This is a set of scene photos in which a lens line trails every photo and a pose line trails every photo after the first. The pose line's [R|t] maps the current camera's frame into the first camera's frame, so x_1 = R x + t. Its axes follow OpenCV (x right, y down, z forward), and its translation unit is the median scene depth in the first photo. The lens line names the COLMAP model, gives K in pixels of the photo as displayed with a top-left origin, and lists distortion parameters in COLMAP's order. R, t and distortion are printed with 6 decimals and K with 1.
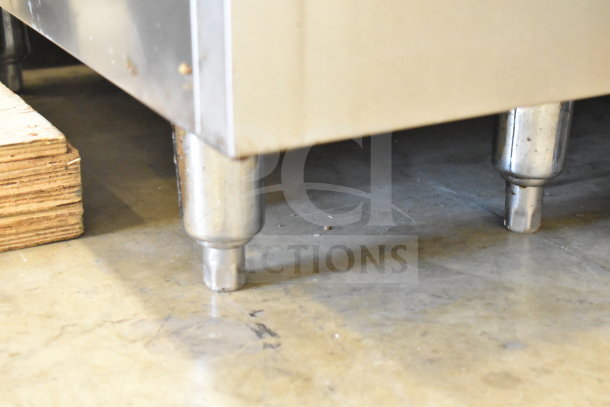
lens RADIAL K [[1111.0, 0, 304.7], [0, 1111.0, 204.4], [0, 0, 1]] dist [0.002850, 0.000000]
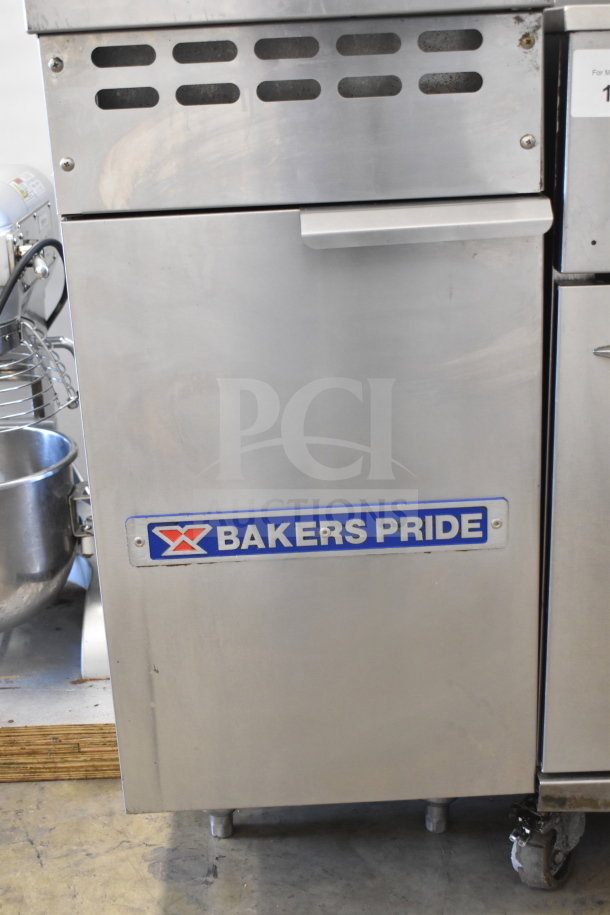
lens RADIAL K [[1243.8, 0, 305.4], [0, 1243.8, 458.4], [0, 0, 1]] dist [-0.046749, 0.000000]
pose [[0.886309, 0.109458, -0.449972, 0.894822], [-0.121904, 0.992541, 0.001326, -0.553617], [0.446760, 0.053678, 0.893042, -0.740909]]
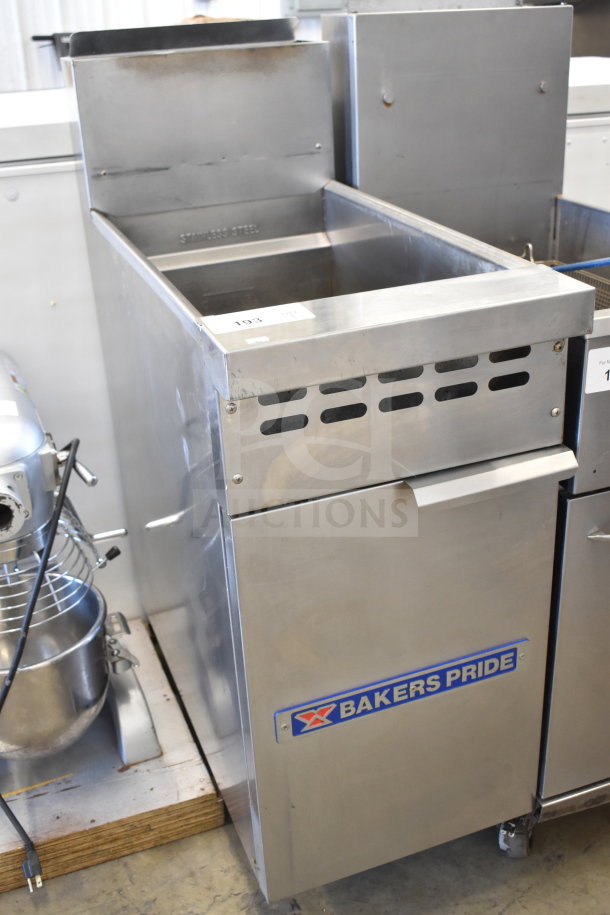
lens RADIAL K [[999.0, 0, 307.3], [0, 999.0, 456.9], [0, 0, 1]] dist [-0.067763, 0.000000]
pose [[0.990025, 0.013671, -0.140226, 0.268539], [-0.001625, 0.996322, 0.085667, -1.011384], [0.140881, -0.084585, 0.986407, -1.007649]]
